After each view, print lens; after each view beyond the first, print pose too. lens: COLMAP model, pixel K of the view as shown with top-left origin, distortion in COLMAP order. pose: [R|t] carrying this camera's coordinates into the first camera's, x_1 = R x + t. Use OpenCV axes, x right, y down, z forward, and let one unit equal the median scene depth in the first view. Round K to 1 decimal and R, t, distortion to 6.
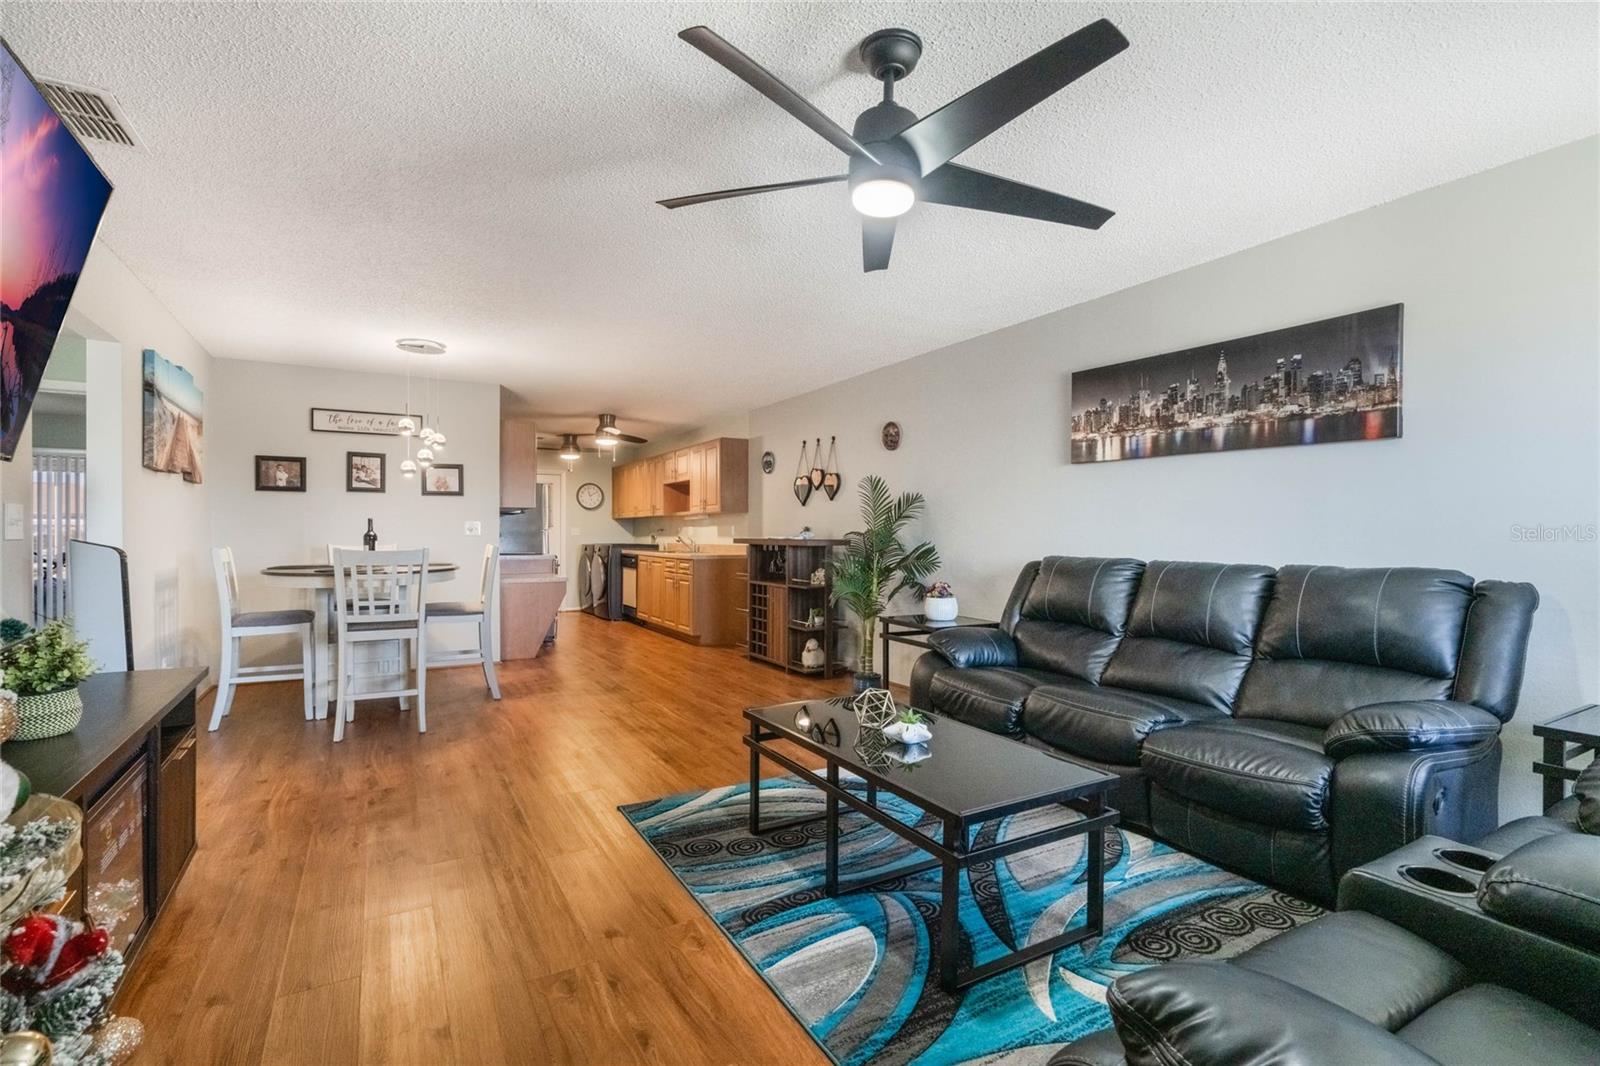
lens RADIAL K [[736.5, 0, 805.0], [0, 736.5, 532.5], [0, 0, 1]] dist [-0.003254, -0.000420]
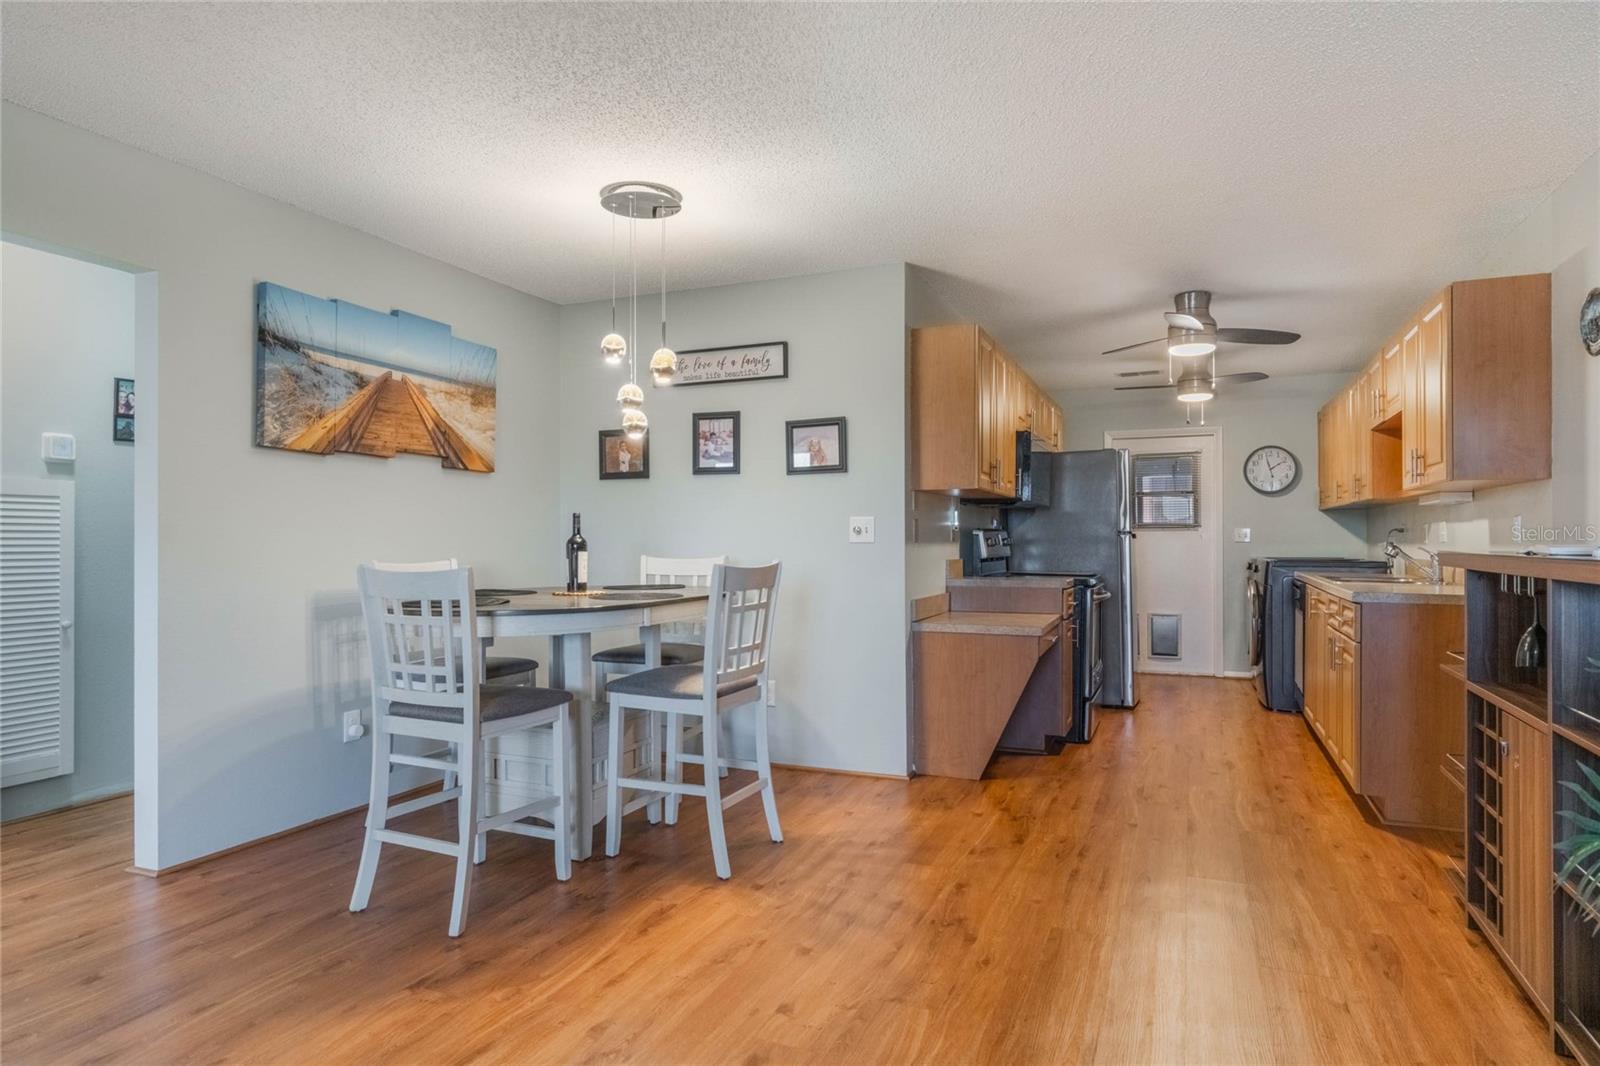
lens RADIAL K [[921.4, 0, 800.0], [0, 921.4, 533.0], [0, 0, 1]] dist [0.009433, 0.000331]
pose [[0.594680, -0.007146, -0.803931, 0.067283], [0.003130, 0.999973, -0.006574, 0.001227], [0.803957, 0.001393, 0.594686, 0.434337]]
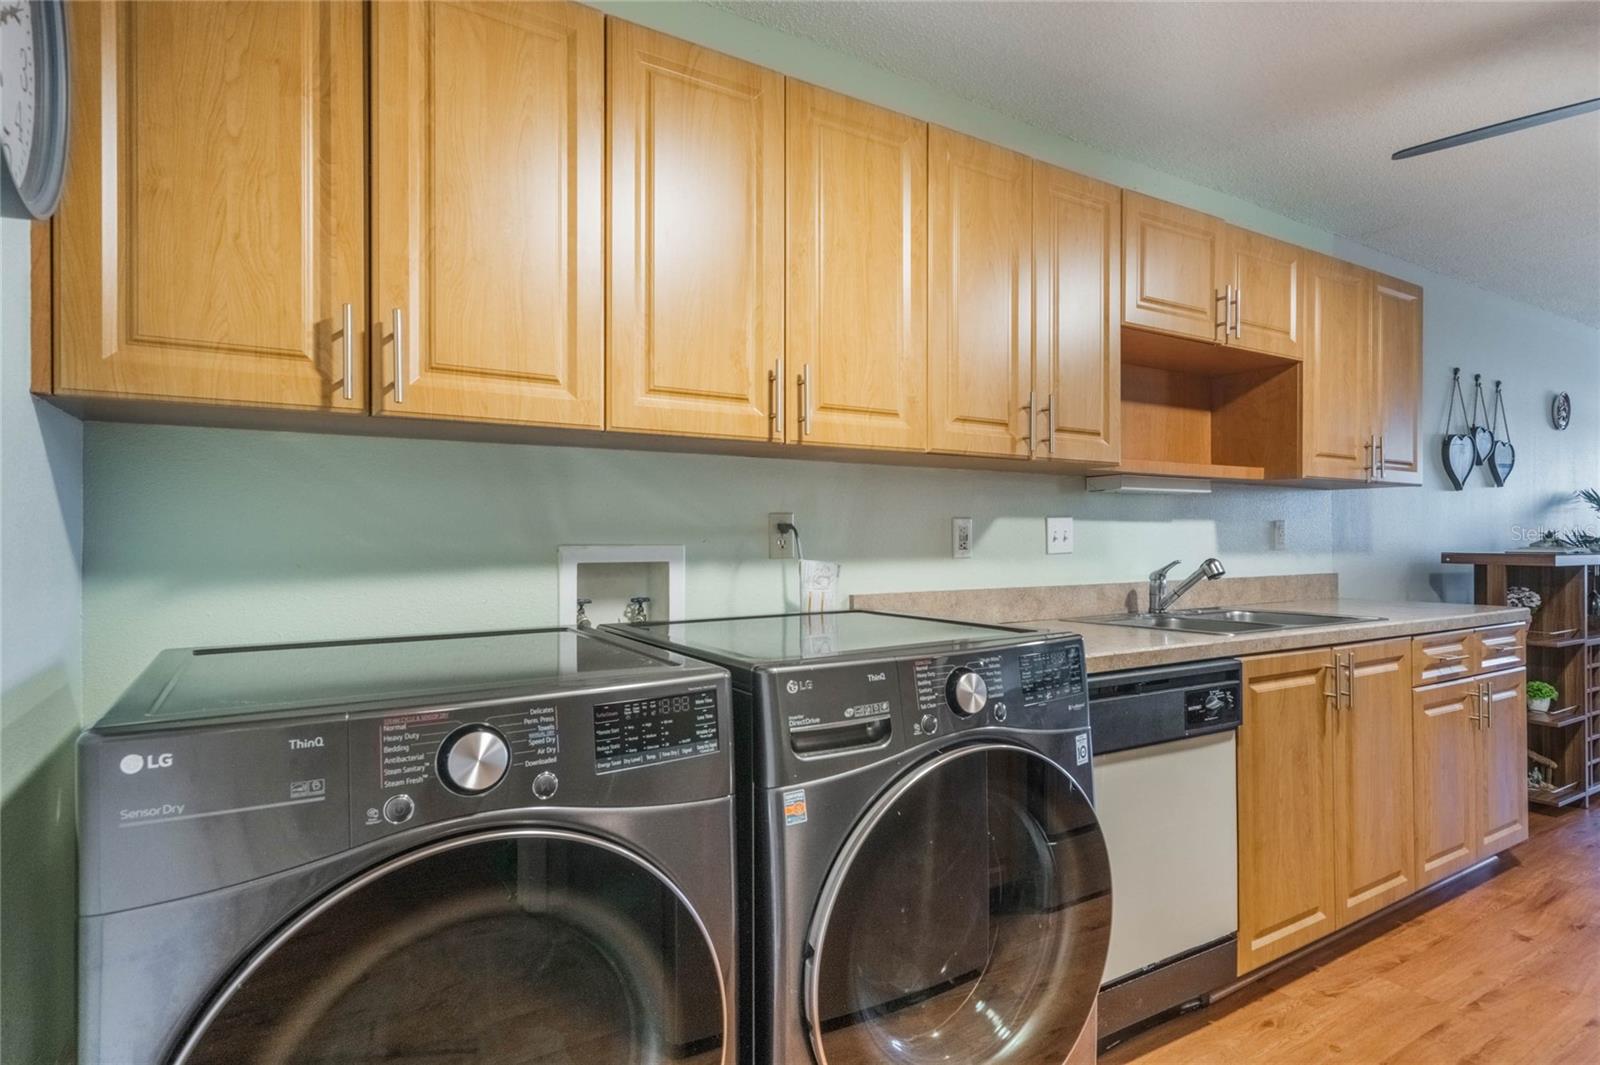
lens RADIAL K [[850.2, 0, 791.5], [0, 850.2, 534.0], [0, 0, 1]] dist [0.004114, 0.000352]
pose [[-0.022531, -0.000324, 0.999746, -0.516448], [-0.003453, 0.999994, 0.000247, -0.002503], [-0.999740, -0.003446, -0.022532, 1.280603]]
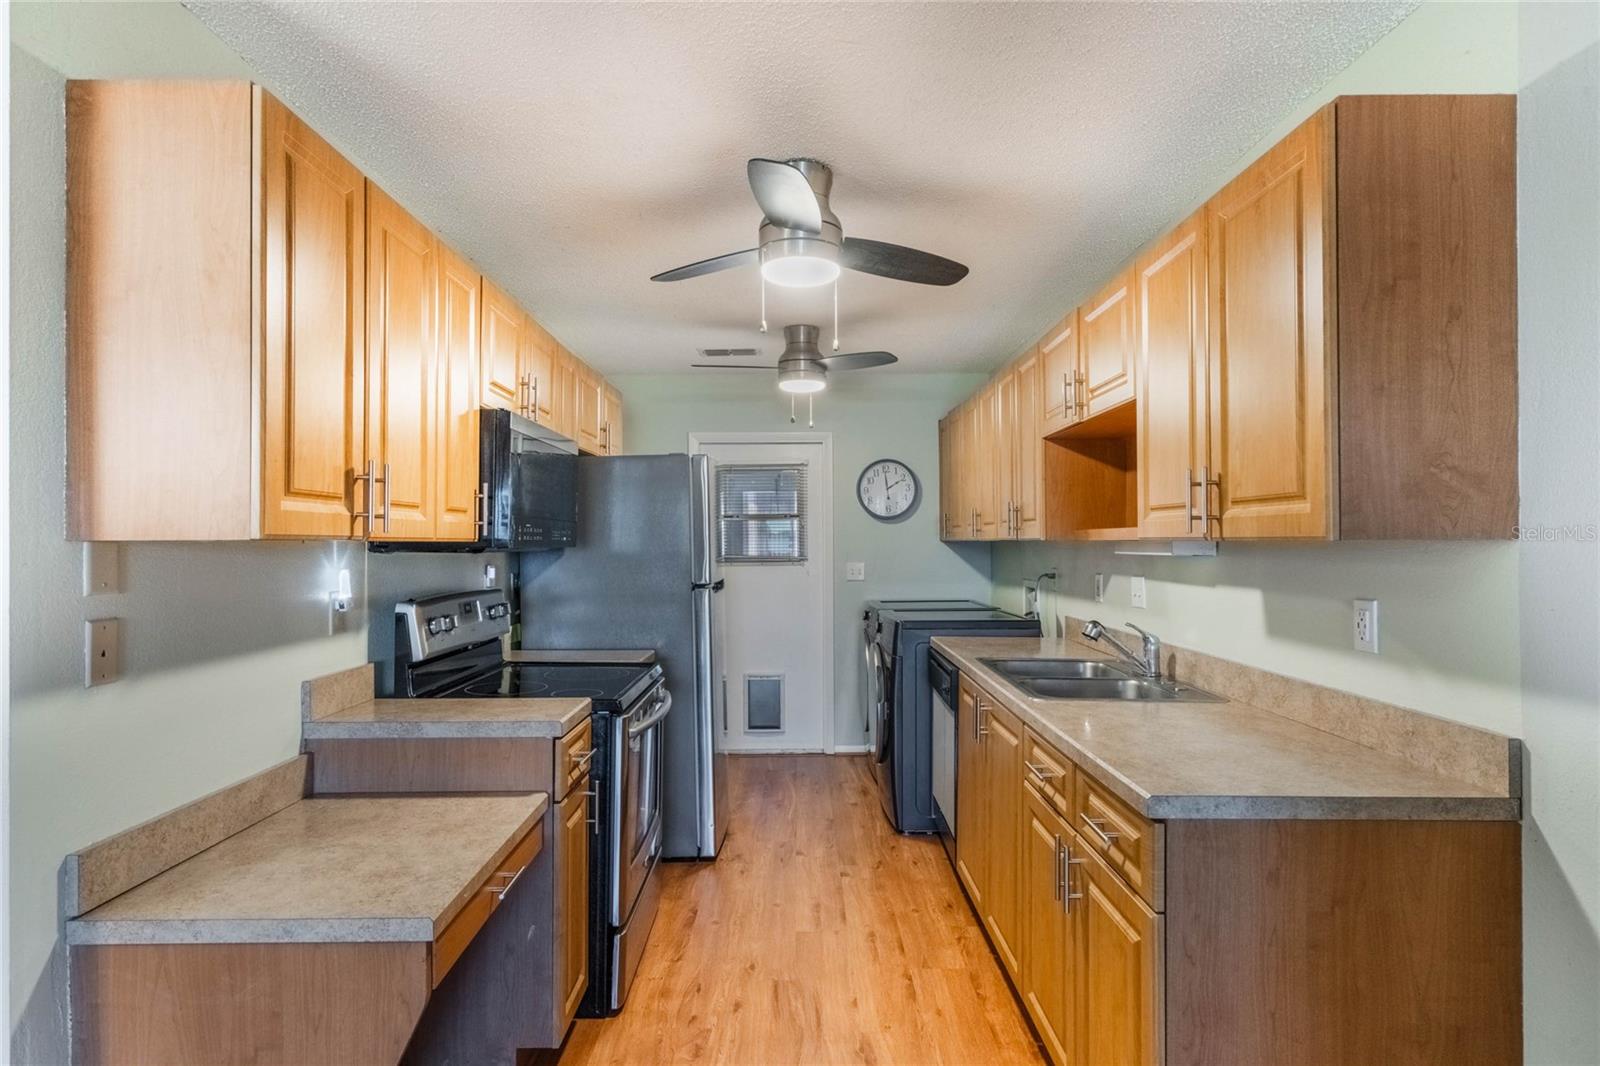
lens RADIAL K [[850.2, 0, 791.5], [0, 850.2, 534.5], [0, 0, 1]] dist [0.004114, 0.000352]
pose [[0.860143, -0.007750, -0.509994, -0.118085], [0.005558, 0.999968, -0.005821, -0.027669], [0.510022, 0.002172, 0.860158, 0.744202]]
